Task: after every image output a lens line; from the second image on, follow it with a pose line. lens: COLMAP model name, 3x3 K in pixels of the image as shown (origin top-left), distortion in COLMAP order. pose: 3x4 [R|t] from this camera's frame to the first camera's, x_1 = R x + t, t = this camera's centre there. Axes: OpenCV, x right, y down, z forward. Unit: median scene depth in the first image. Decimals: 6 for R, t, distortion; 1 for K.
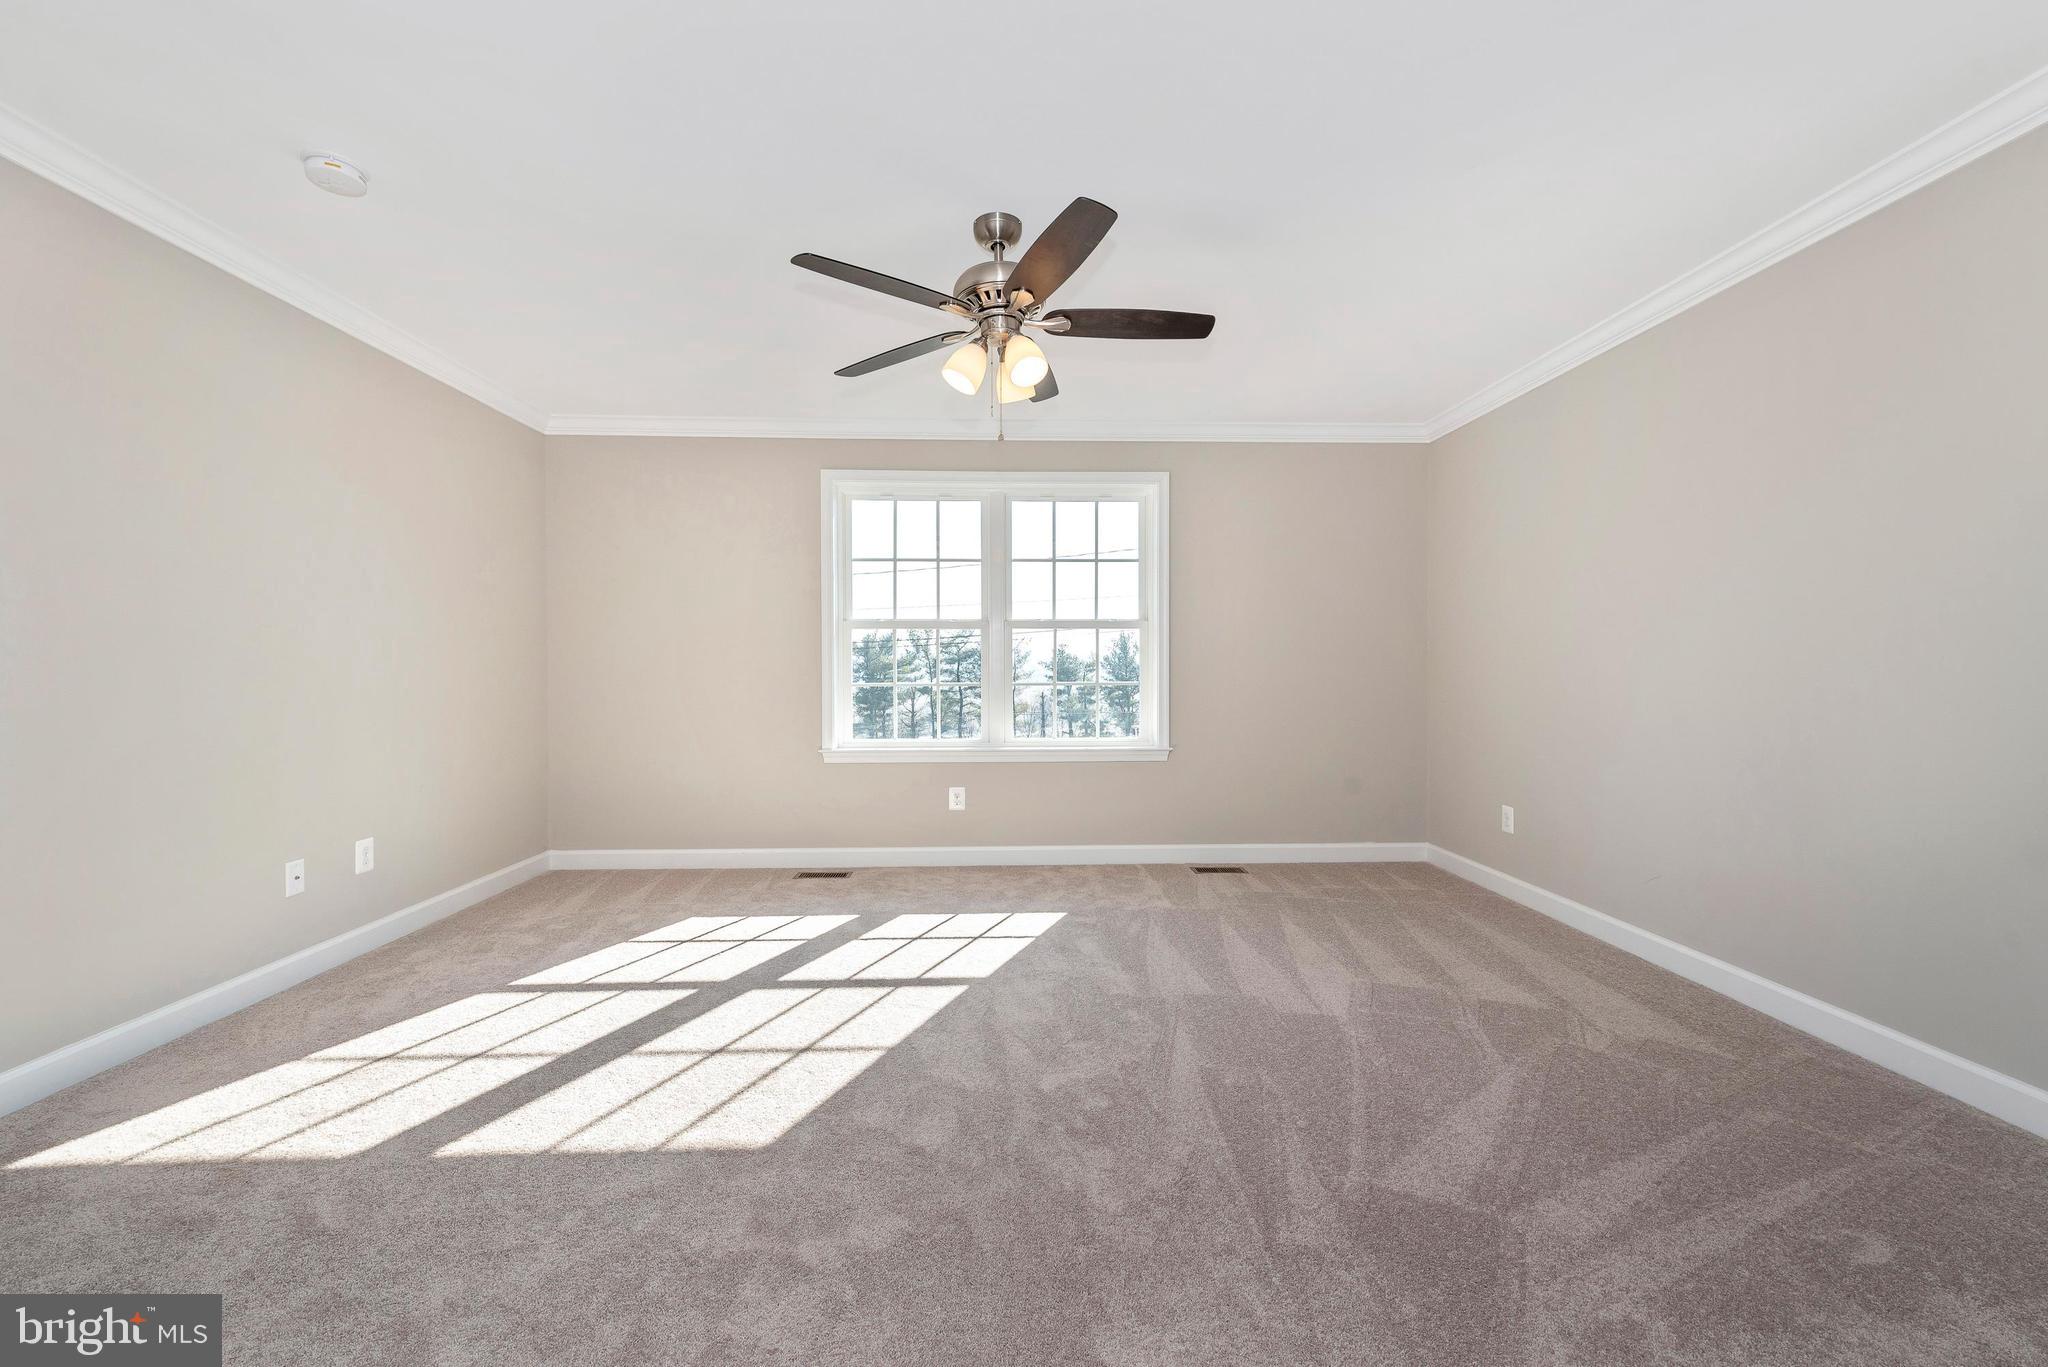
lens RADIAL K [[796.2, 0, 1022.3], [0, 796.2, 670.2], [0, 0, 1]] dist [0.016917, -0.000135]
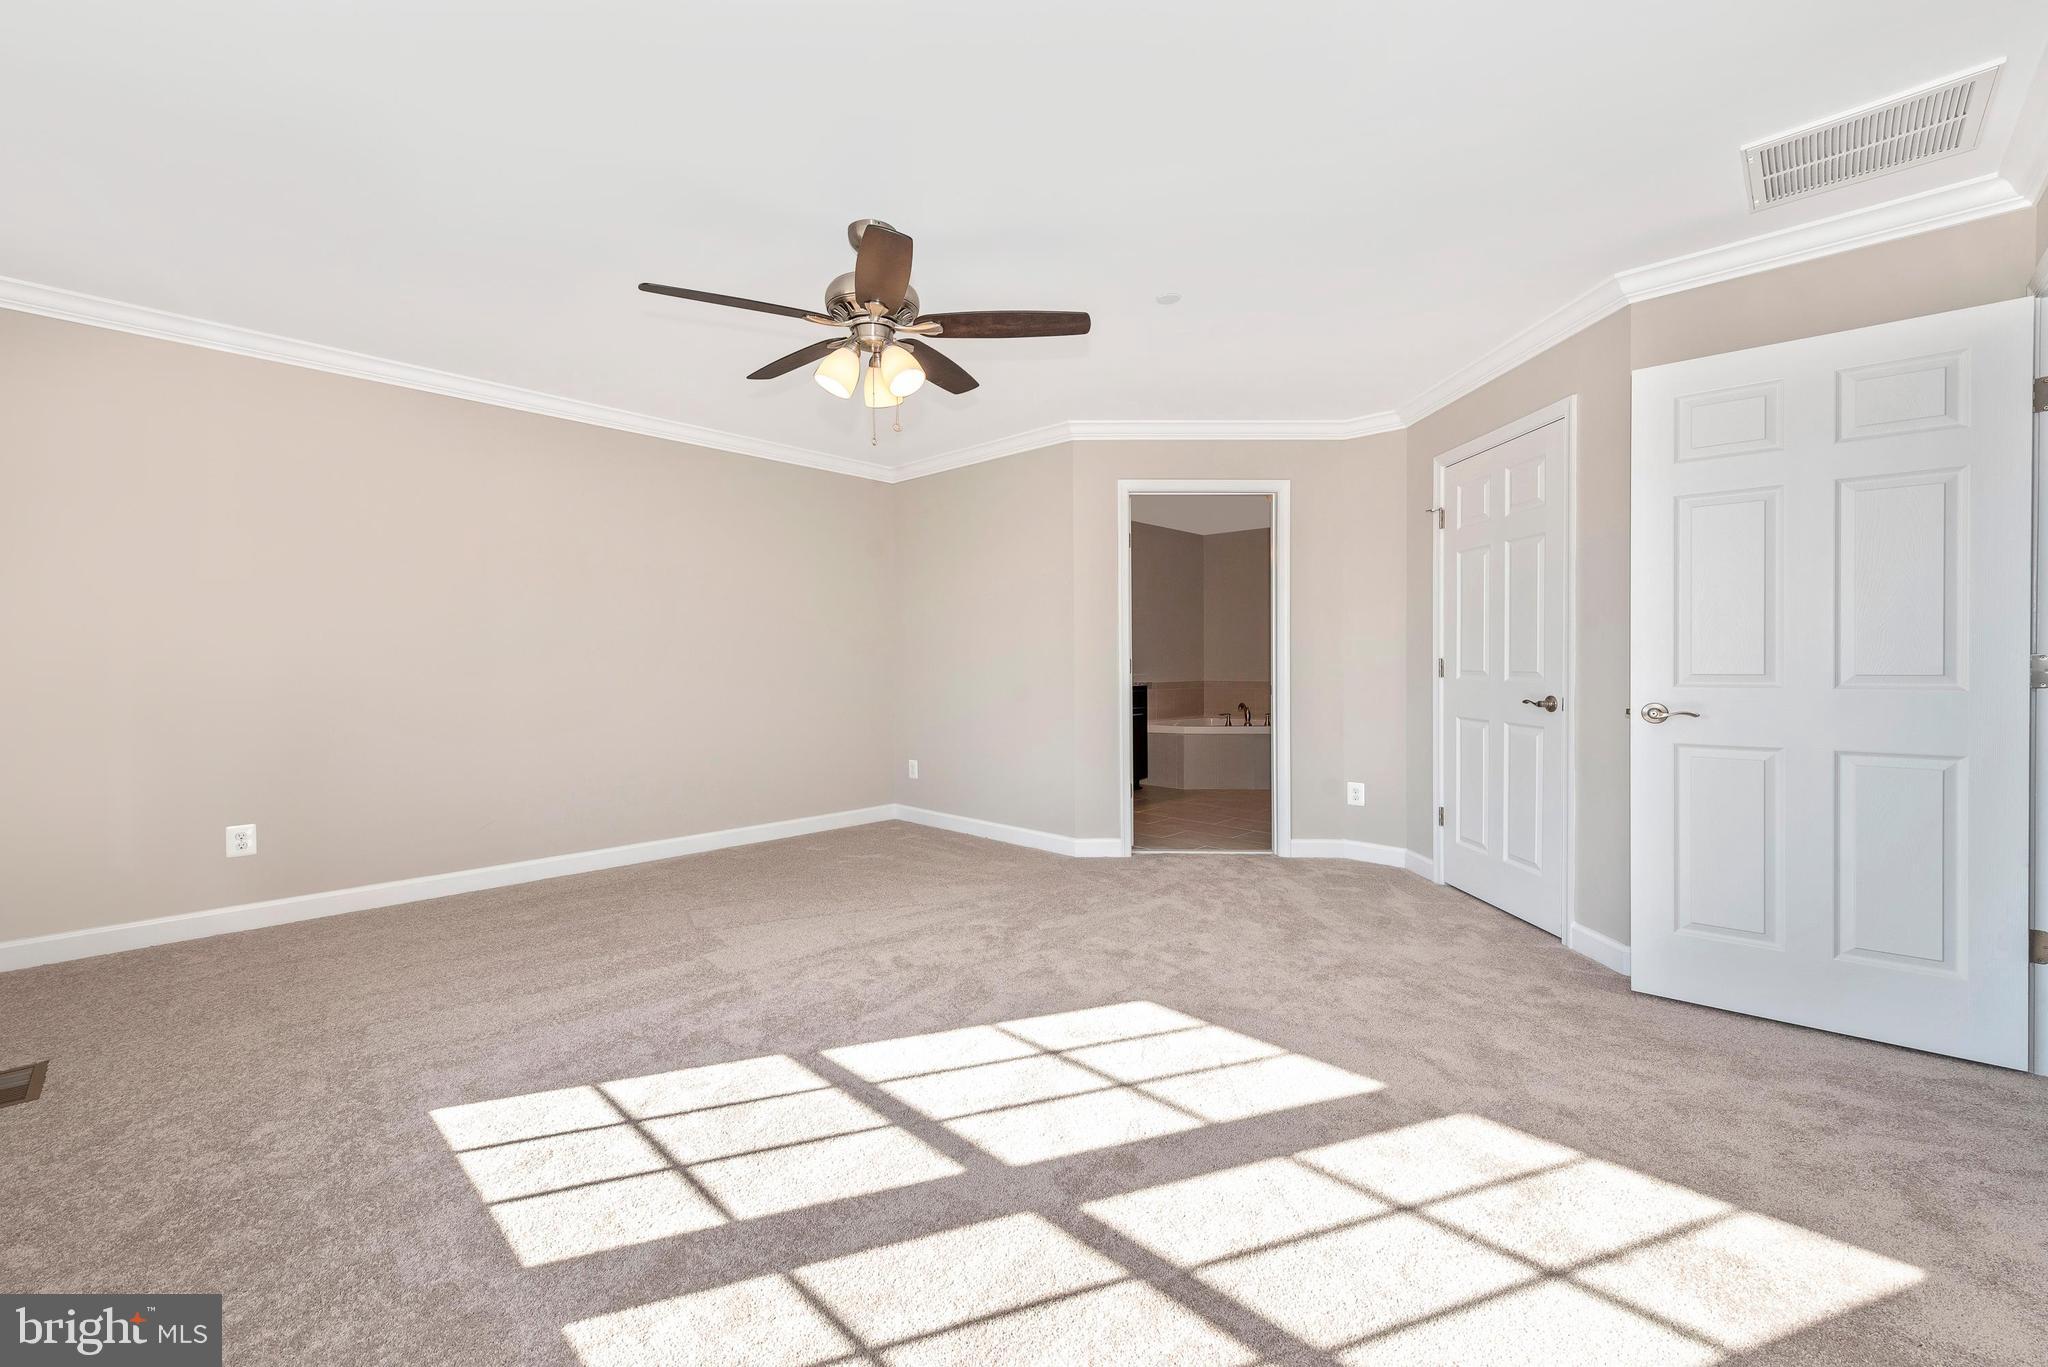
lens RADIAL K [[823.2, 0, 1024.0], [0, 823.2, 683.5], [0, 0, 1]] dist [0.001623, -0.000010]
pose [[-0.688004, -0.018070, 0.725482, -0.642526], [0.001030, 0.999665, 0.025876, -0.005595], [-0.725706, 0.018550, -0.687755, 1.131093]]
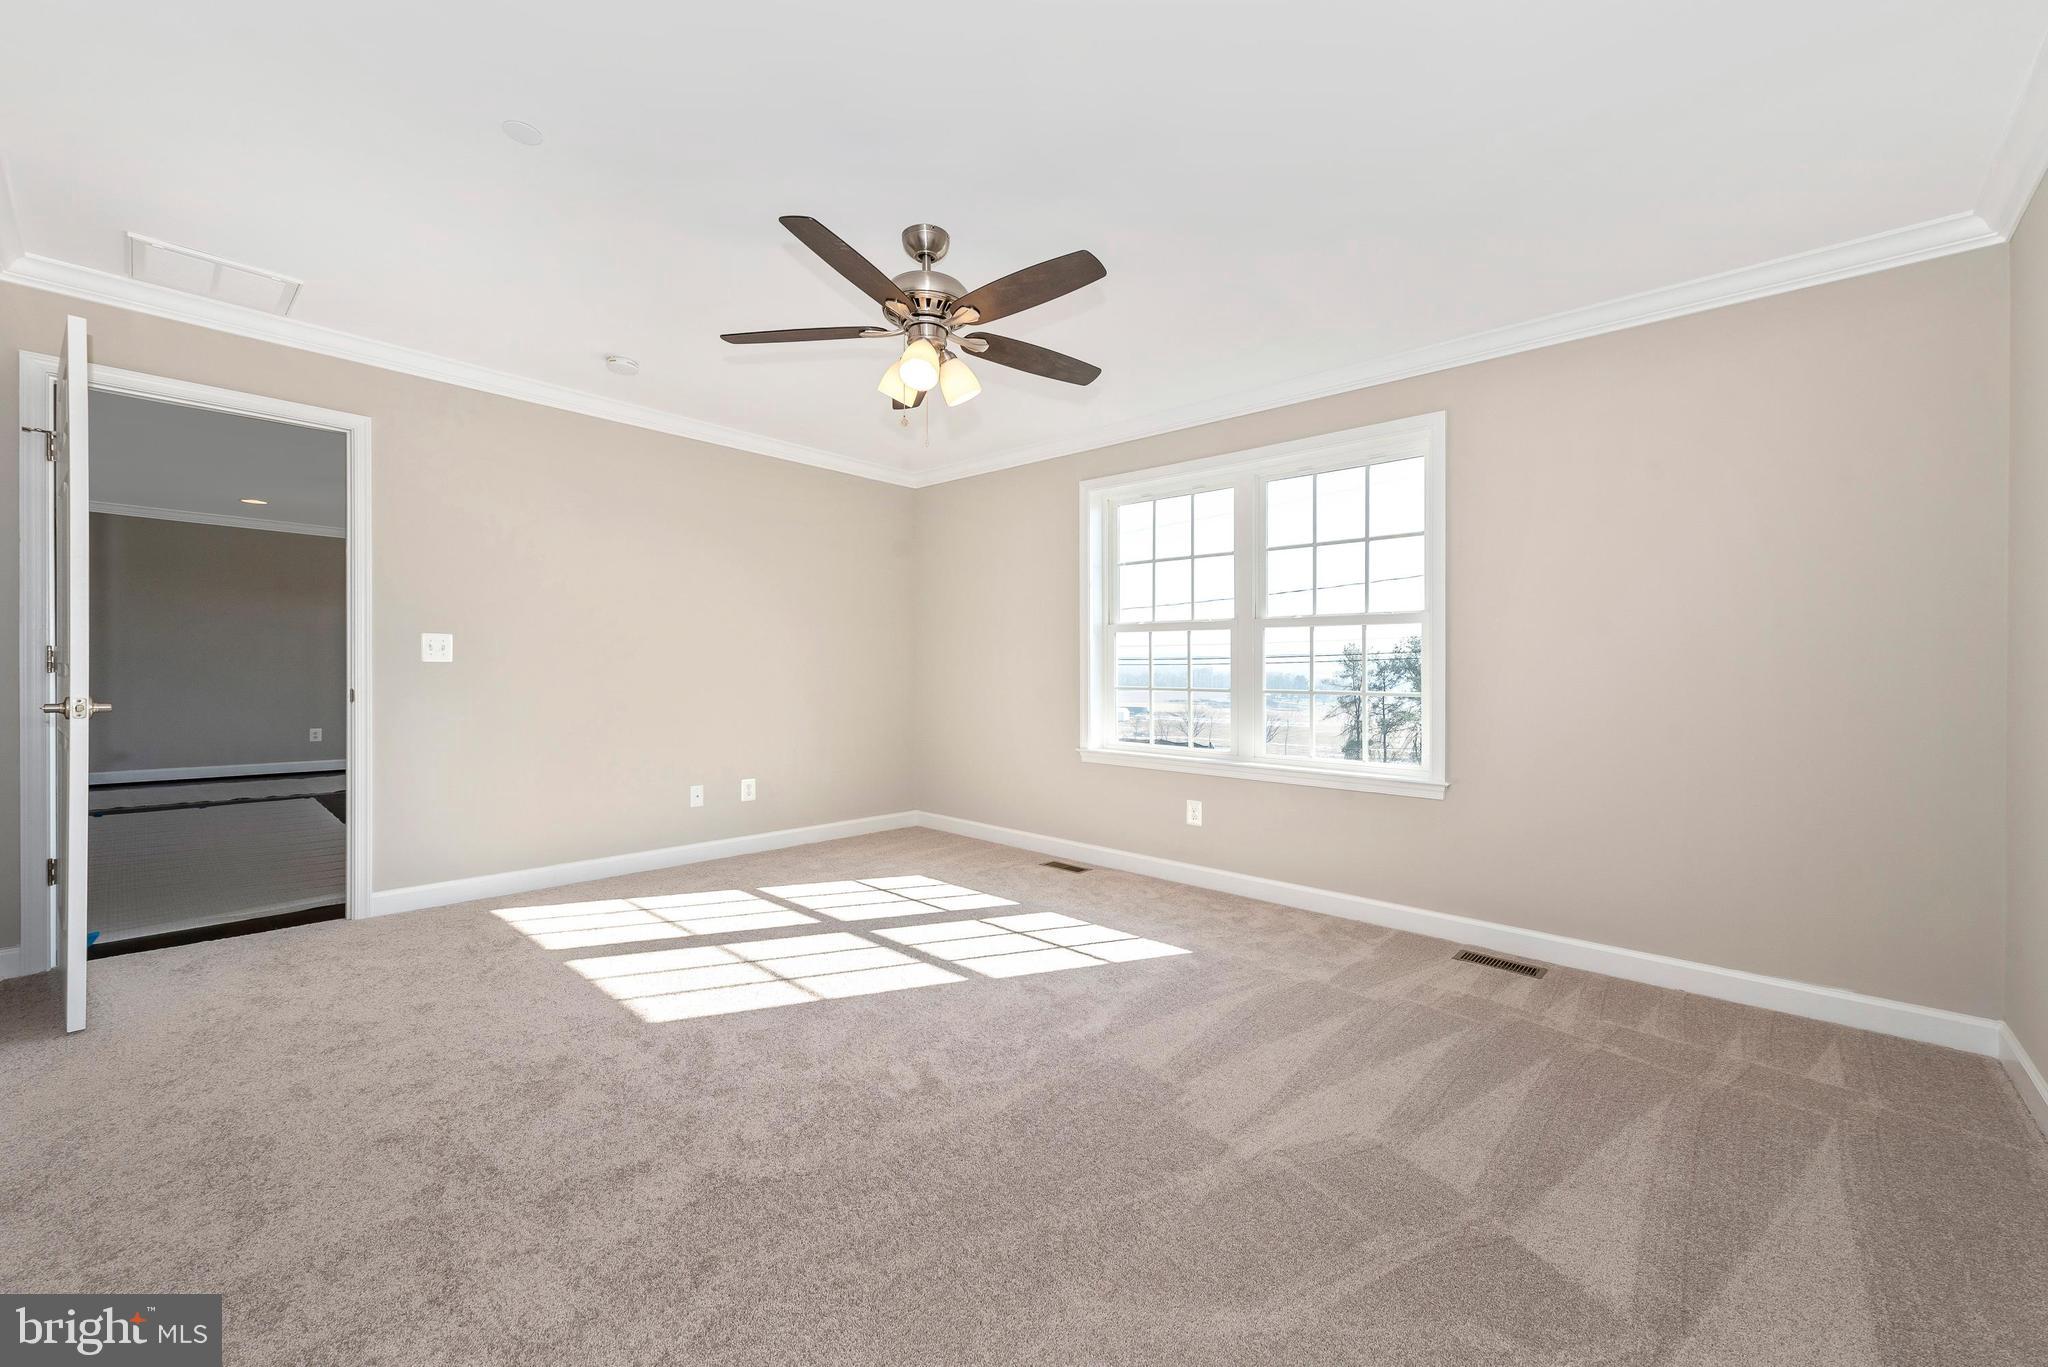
lens RADIAL K [[796.2, 0, 1022.3], [0, 796.2, 670.2], [0, 0, 1]] dist [0.016917, -0.000135]
pose [[0.712550, 0.006591, -0.701591, 0.552866], [-0.013372, 0.999902, -0.004188, 0.002018], [0.701494, 0.012366, 0.712568, 0.250411]]
